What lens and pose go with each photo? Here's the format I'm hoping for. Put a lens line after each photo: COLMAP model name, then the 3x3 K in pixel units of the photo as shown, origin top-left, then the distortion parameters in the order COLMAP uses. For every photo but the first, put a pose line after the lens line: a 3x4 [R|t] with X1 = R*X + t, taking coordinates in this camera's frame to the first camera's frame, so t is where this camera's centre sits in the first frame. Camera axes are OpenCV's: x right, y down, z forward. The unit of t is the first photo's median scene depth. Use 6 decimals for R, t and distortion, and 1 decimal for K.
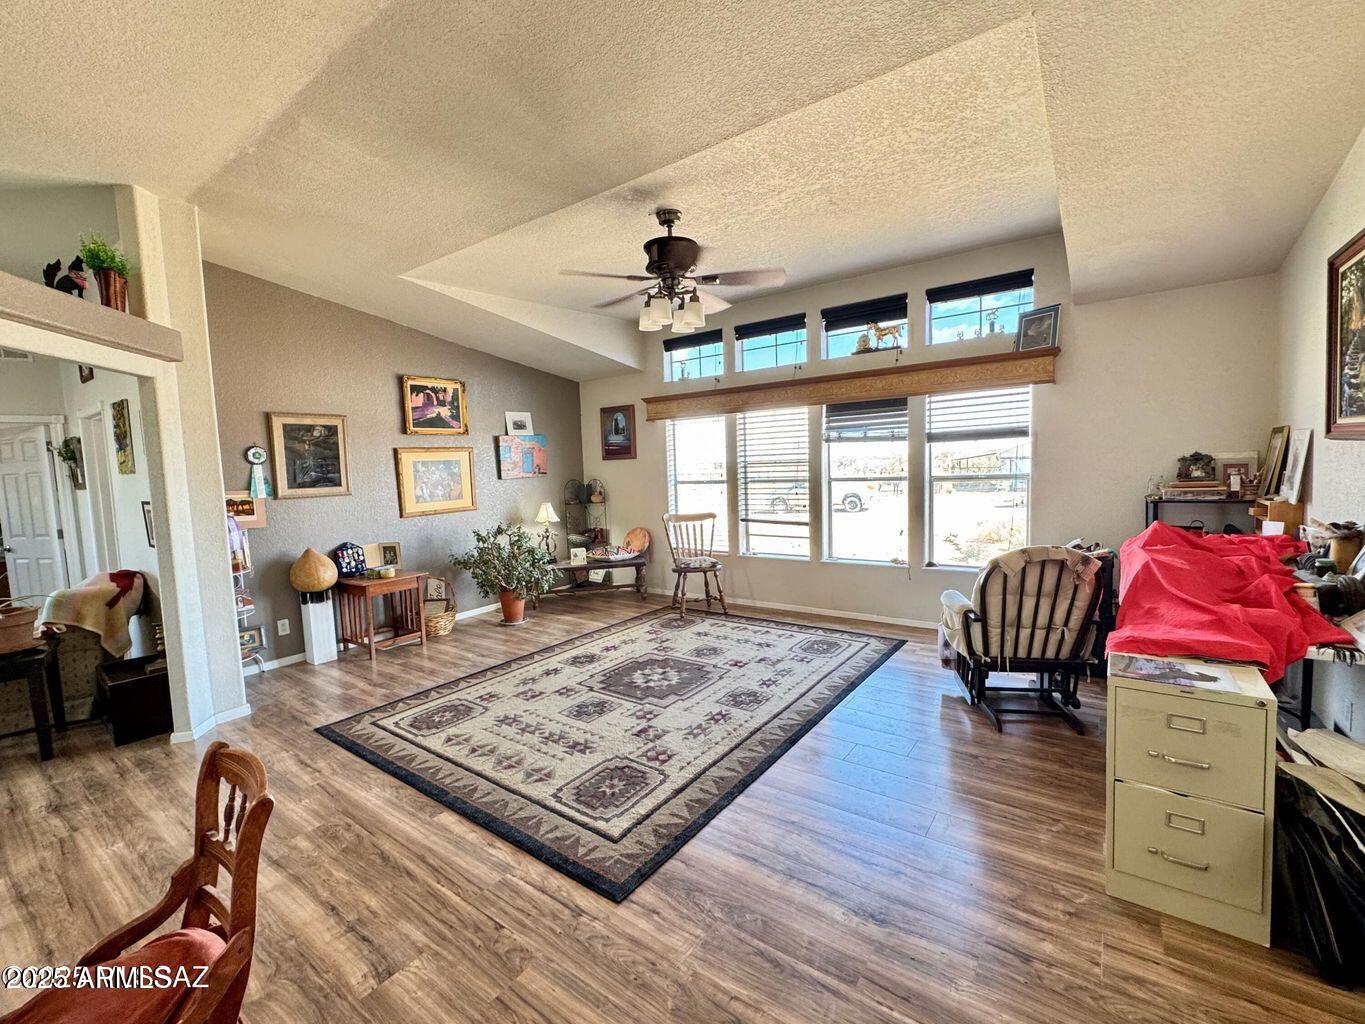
lens RADIAL K [[588.3, 0, 686.4], [0, 588.3, 508.3], [0, 0, 1]] dist [0.003085, 0.000278]
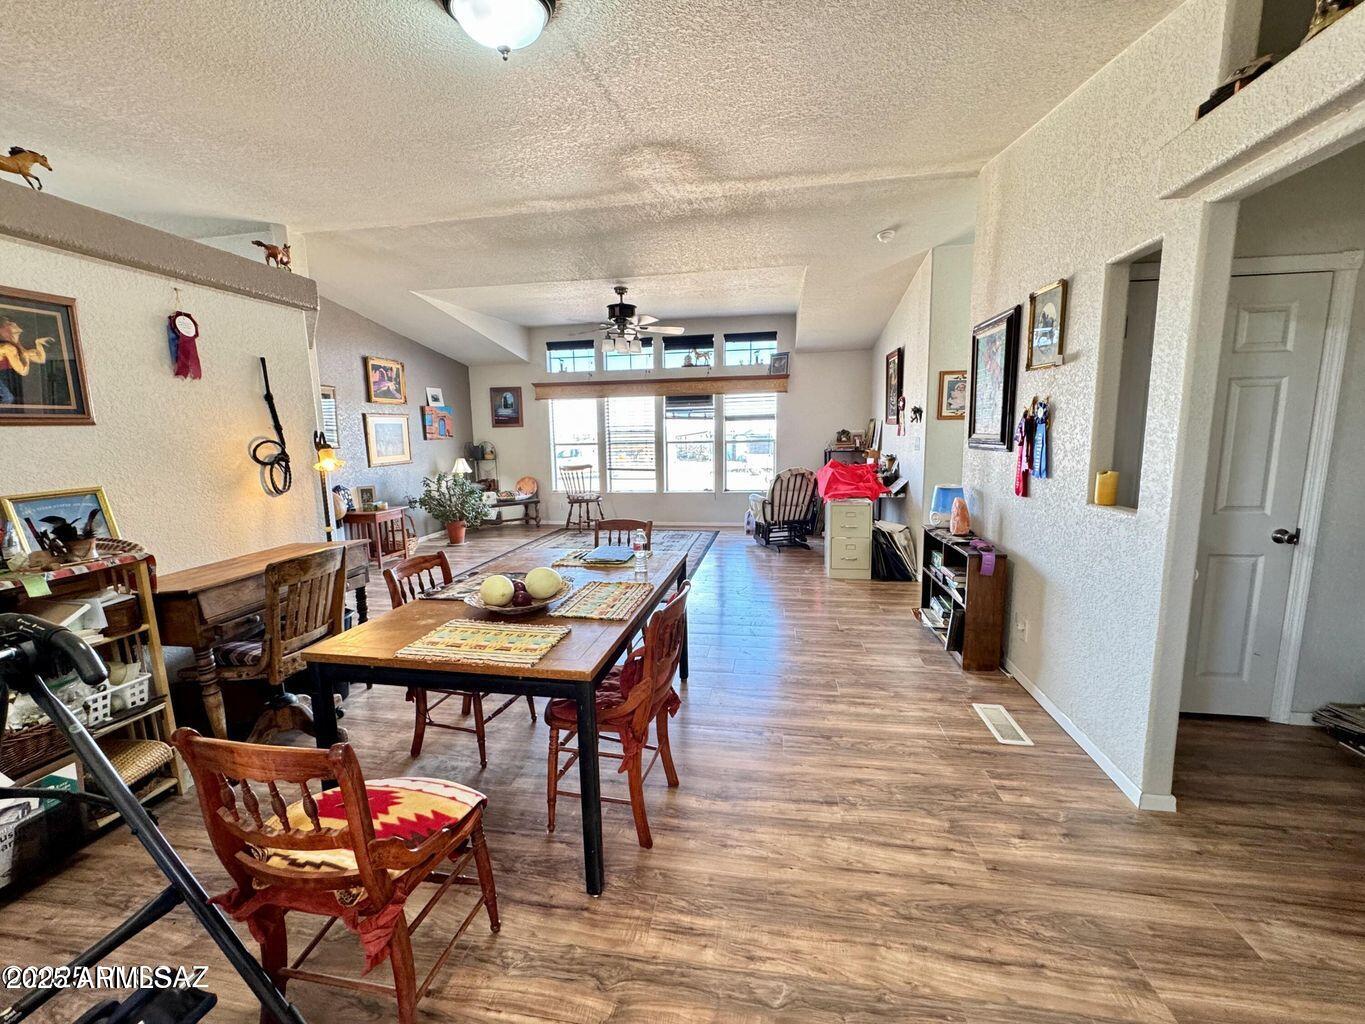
lens RADIAL K [[549.1, 0, 682.6], [0, 549.1, 510.2], [0, 0, 1]] dist [0.002281, -0.000017]
pose [[0.896279, -0.041519, 0.441543, -0.400601], [0.018053, 0.998199, 0.057217, 0.052958], [-0.443123, -0.043312, 0.895414, -0.392263]]
